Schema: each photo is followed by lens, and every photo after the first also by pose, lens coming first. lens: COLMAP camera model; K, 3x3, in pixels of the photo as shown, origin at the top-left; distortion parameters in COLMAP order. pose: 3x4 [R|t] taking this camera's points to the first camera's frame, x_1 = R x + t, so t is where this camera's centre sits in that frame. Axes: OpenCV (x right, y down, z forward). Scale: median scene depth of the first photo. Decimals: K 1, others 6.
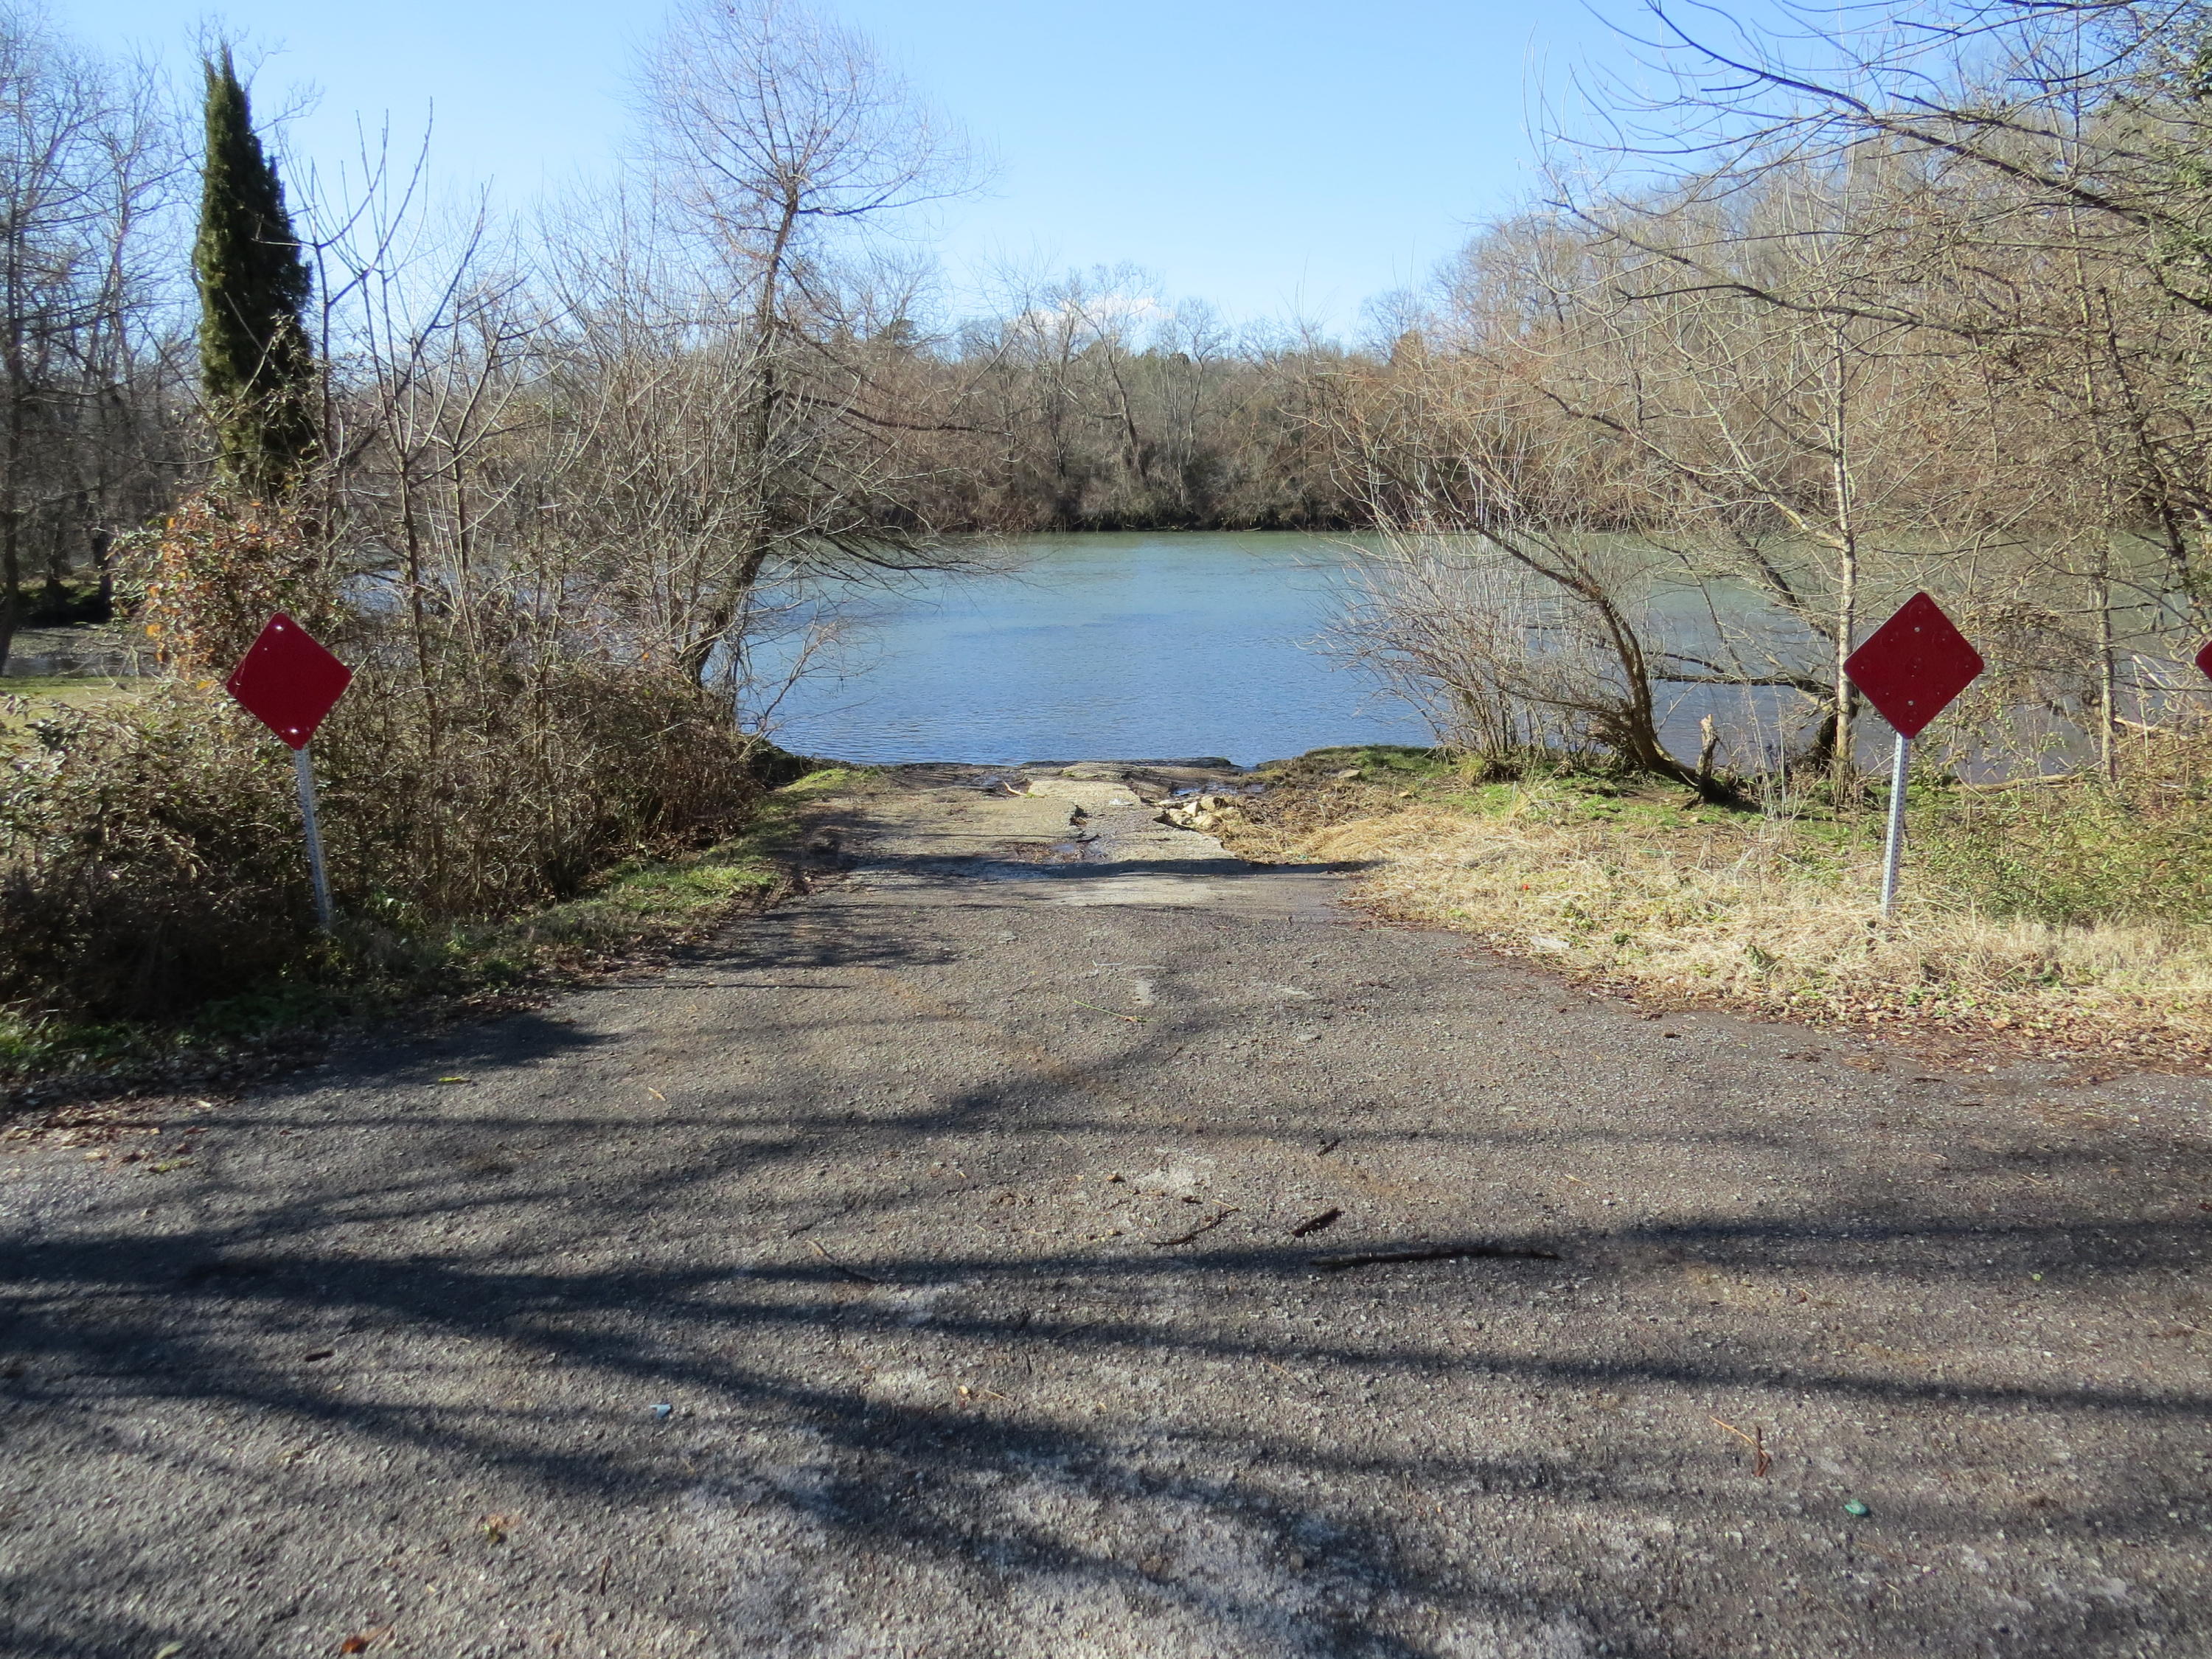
lens RADIAL K [[1594.0, 0, 1106.0], [0, 1594.0, 829.5], [0, 0, 1]] dist [-0.010756, 0.006159]
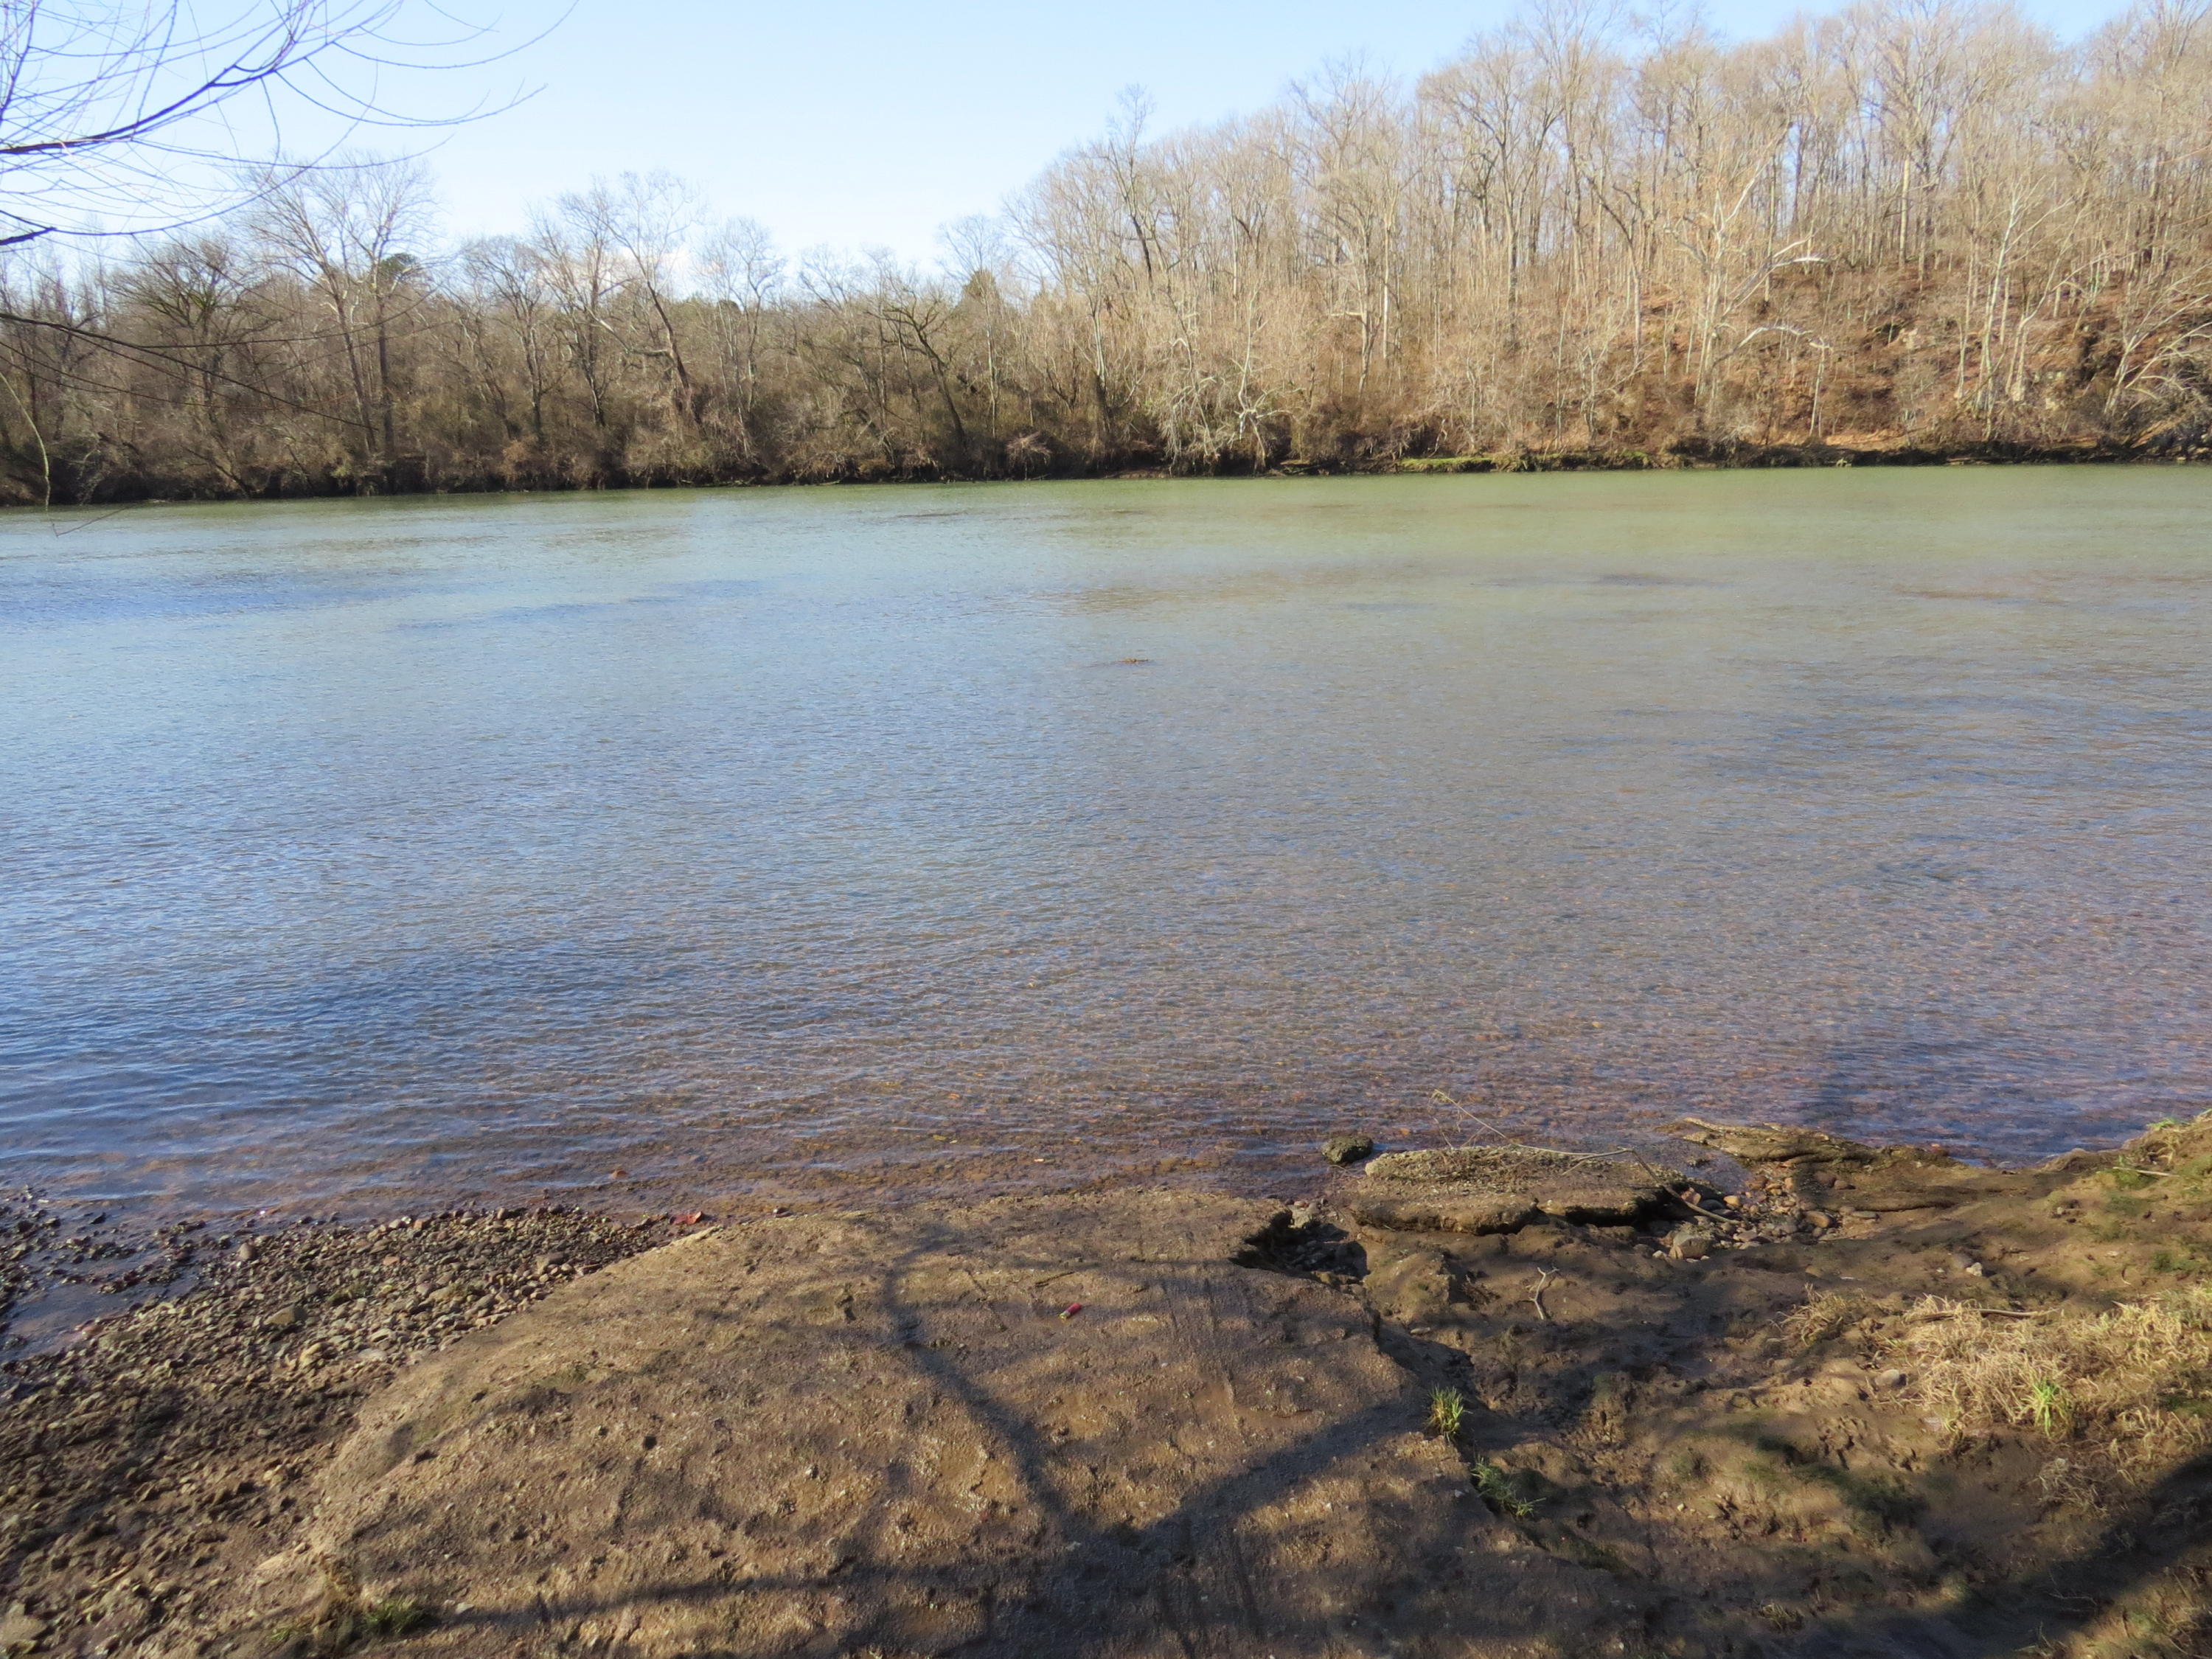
lens RADIAL K [[1594.0, 0, 1106.0], [0, 1594.0, 829.5], [0, 0, 1]] dist [-0.010756, 0.006159]
pose [[0.964213, -0.066502, 0.256651, 0.000437], [0.060816, 0.997697, 0.030038, -0.013735], [-0.258058, -0.013355, 0.966037, 0.102841]]
